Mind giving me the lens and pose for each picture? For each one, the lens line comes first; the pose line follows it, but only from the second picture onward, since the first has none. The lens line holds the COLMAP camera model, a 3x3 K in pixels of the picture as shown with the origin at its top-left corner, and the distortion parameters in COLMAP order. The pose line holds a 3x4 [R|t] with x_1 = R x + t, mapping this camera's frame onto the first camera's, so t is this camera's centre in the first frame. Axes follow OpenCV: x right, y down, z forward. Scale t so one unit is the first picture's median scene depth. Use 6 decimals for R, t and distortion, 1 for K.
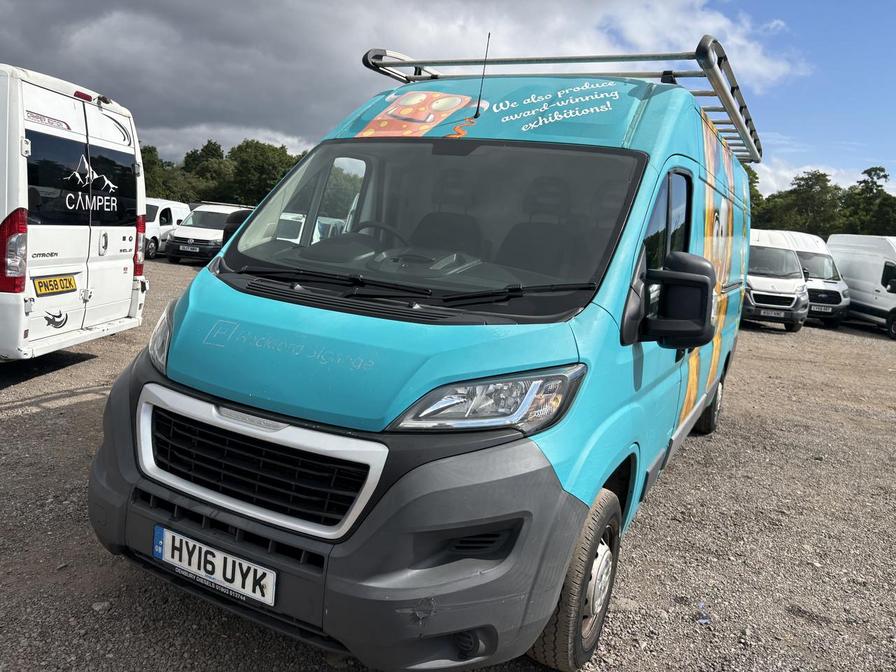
lens RADIAL K [[722.9, 0, 445.1], [0, 722.9, 334.2], [0, 0, 1]] dist [0.027450, -0.054014]
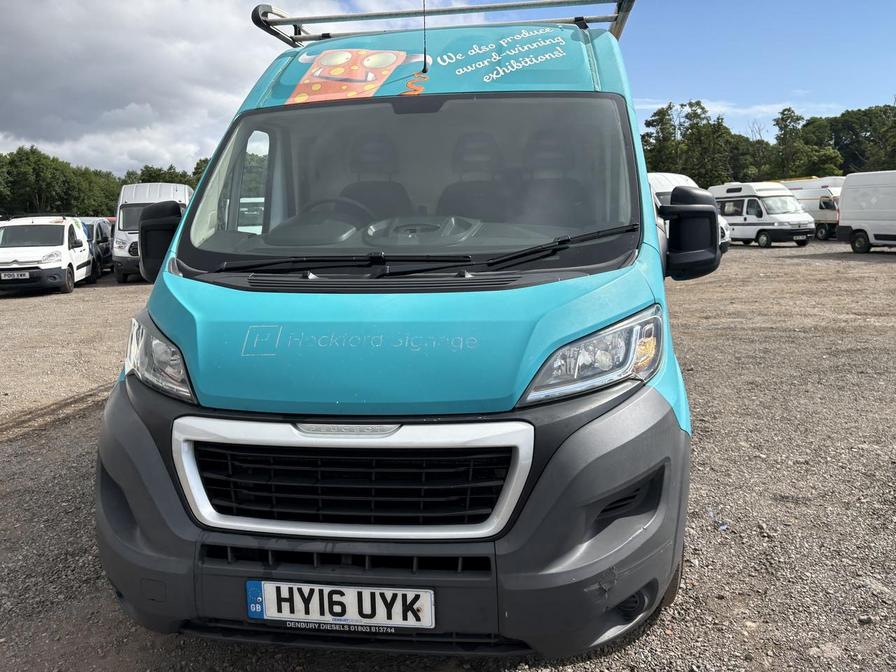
lens RADIAL K [[722.9, 0, 449.8], [0, 722.9, 332.8], [0, 0, 1]] dist [0.027450, -0.054014]
pose [[0.930332, -0.174330, 0.322631, -0.374864], [0.163466, 0.984680, 0.060694, -0.025375], [-0.328269, -0.003726, 0.944577, 0.135725]]
